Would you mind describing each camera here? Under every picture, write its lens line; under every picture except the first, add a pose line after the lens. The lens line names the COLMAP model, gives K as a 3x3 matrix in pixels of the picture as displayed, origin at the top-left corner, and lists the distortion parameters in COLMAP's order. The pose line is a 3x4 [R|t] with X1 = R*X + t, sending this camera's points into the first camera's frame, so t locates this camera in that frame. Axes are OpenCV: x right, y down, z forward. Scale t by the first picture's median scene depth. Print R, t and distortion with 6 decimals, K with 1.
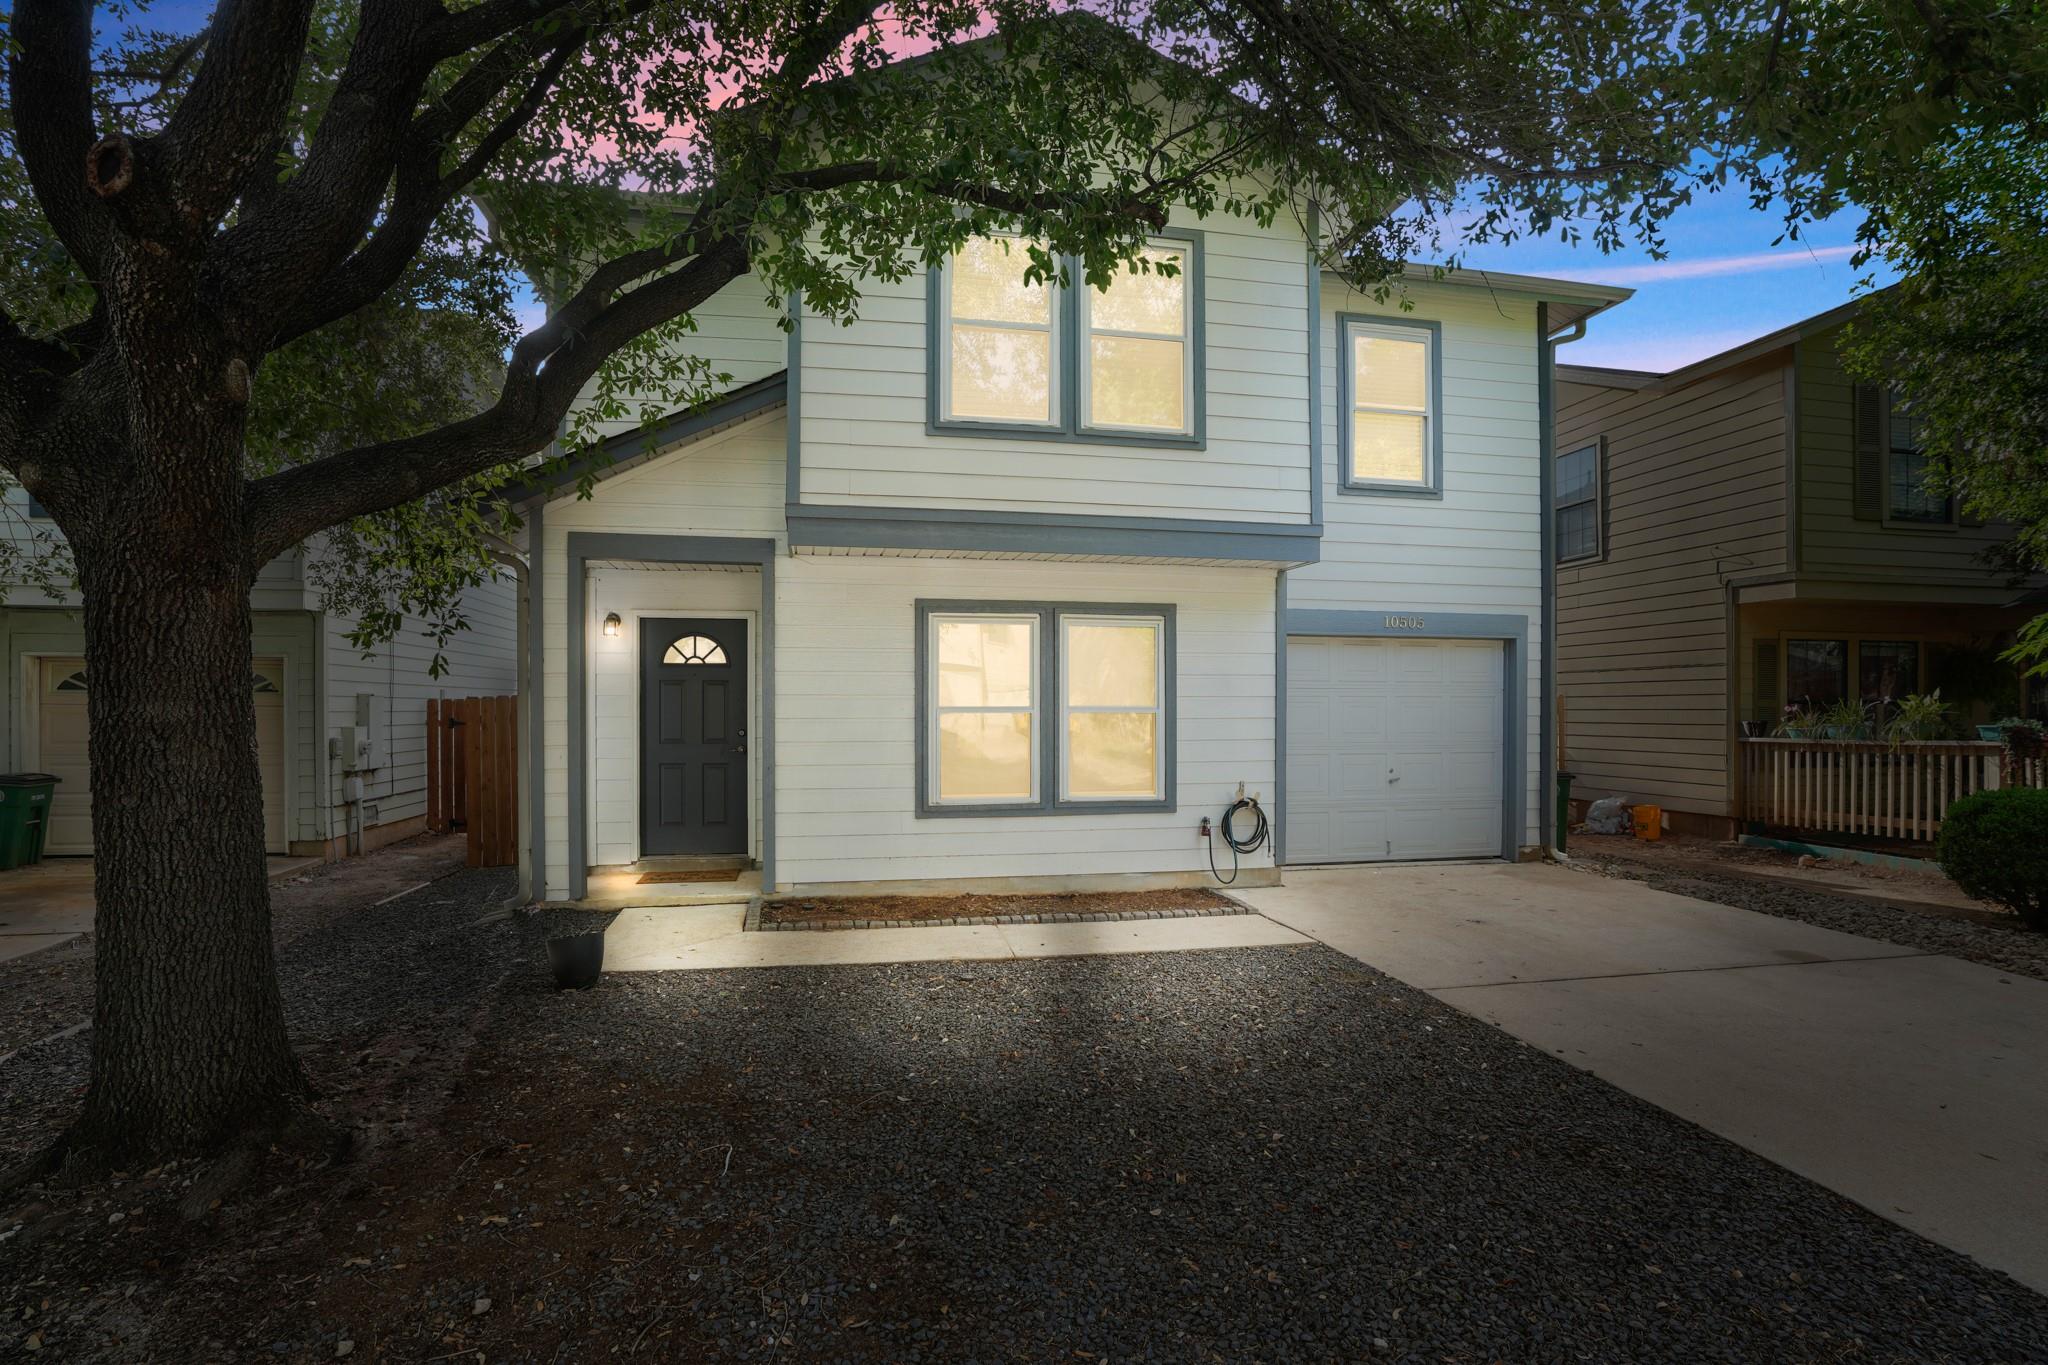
lens RADIAL K [[1012.1, 0, 1023.6], [0, 1012.1, 711.2], [0, 0, 1]] dist [-0.060522, 0.027874]
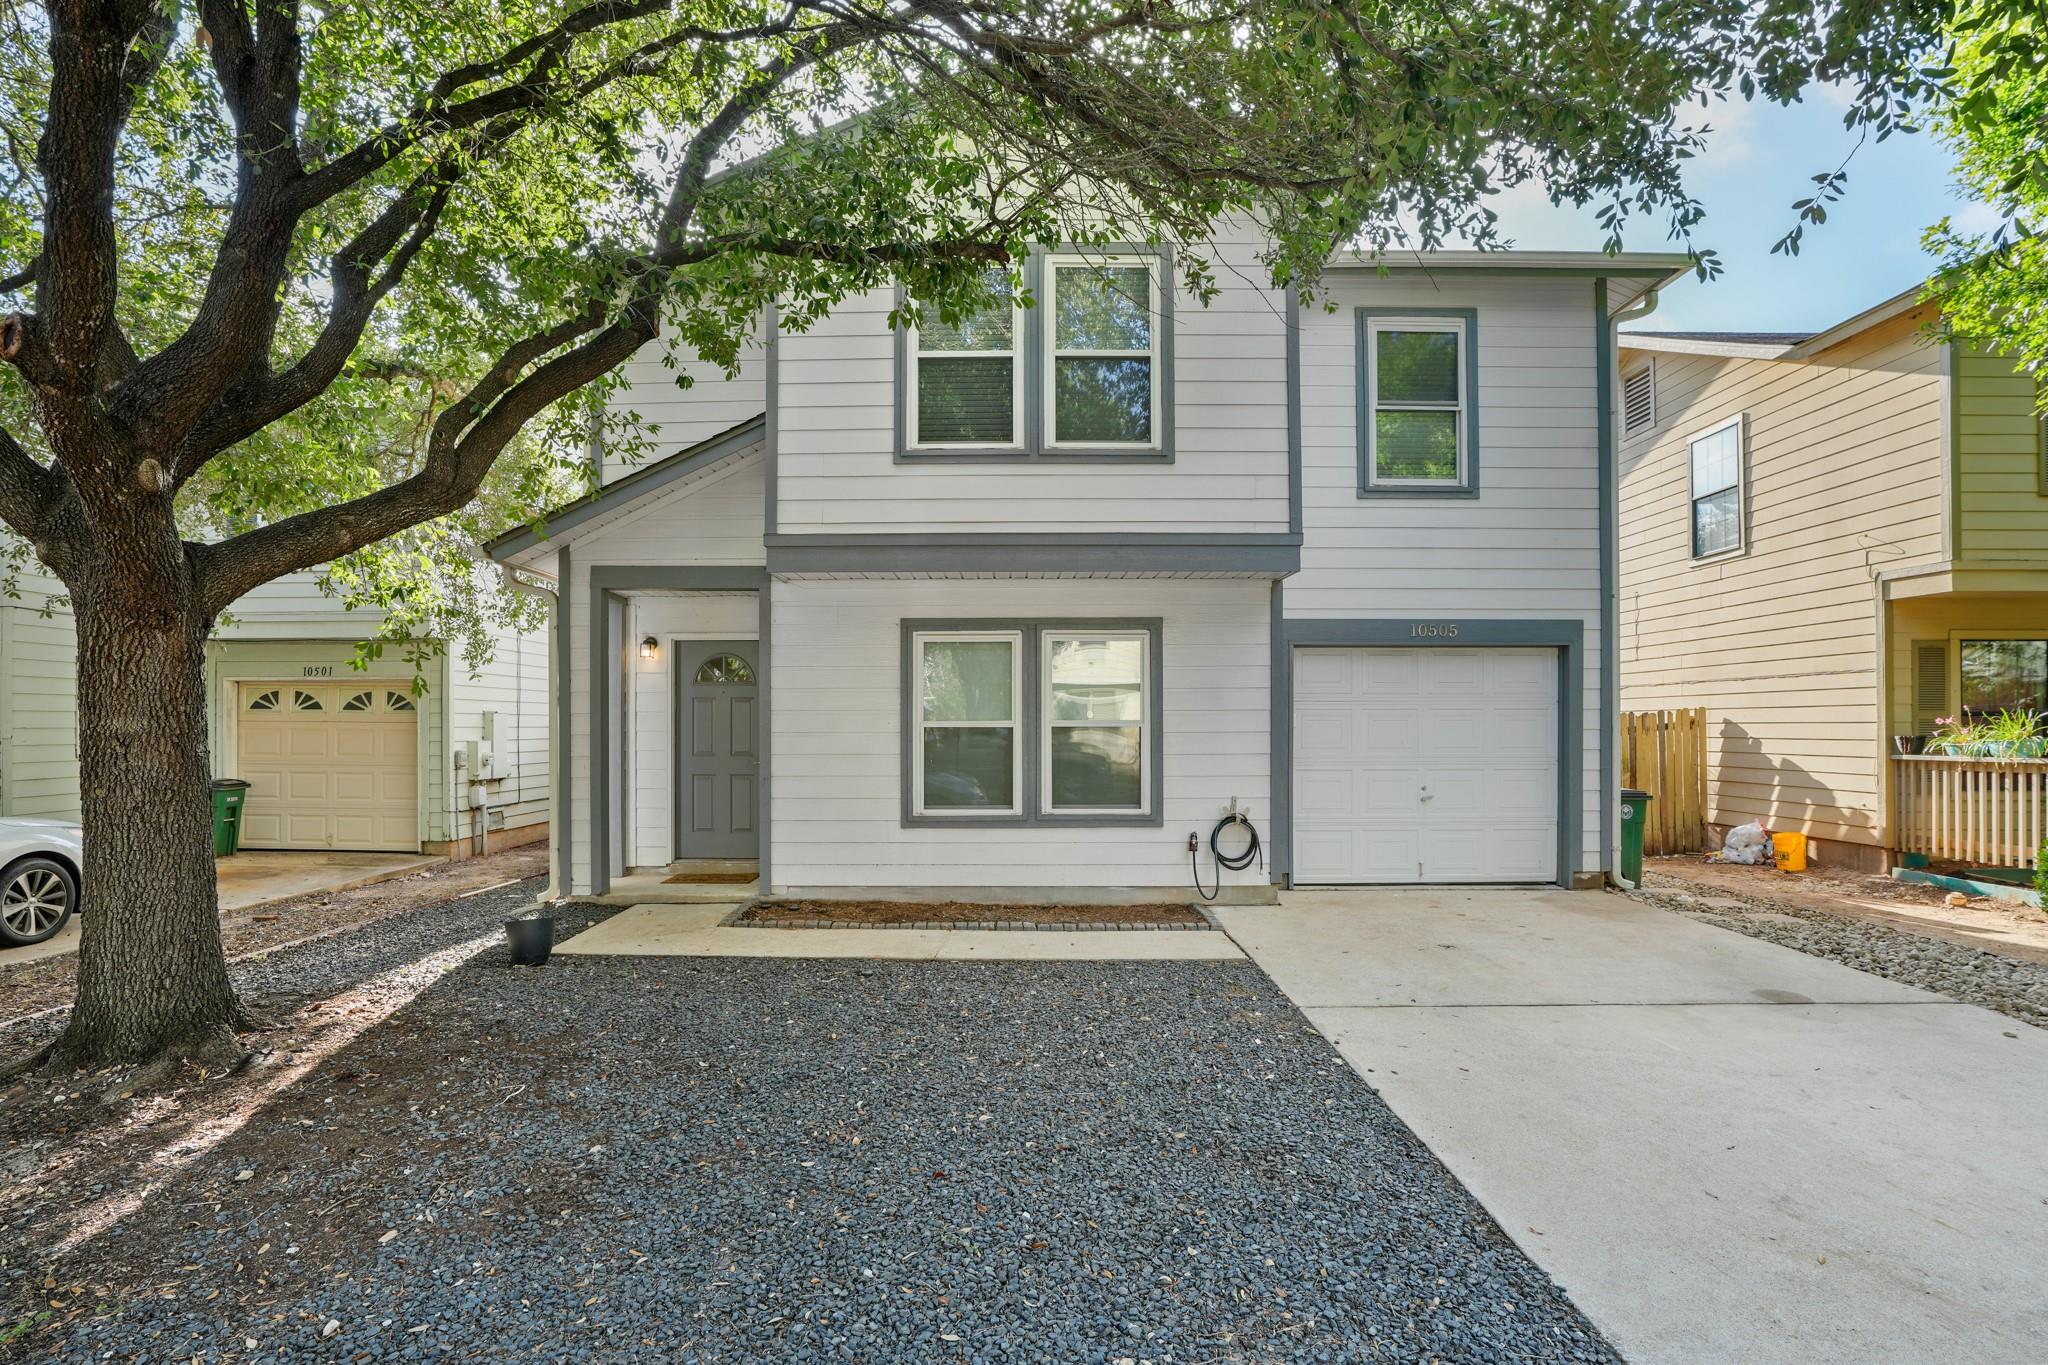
lens RADIAL K [[1053.4, 0, 1022.1], [0, 1053.4, 718.2], [0, 0, 1]] dist [-0.055686, 0.029111]
pose [[0.979879, -0.003226, -0.199564, 0.434968], [0.001488, 0.999960, -0.008859, 0.004165], [0.199584, 0.008384, 0.979845, -0.083818]]
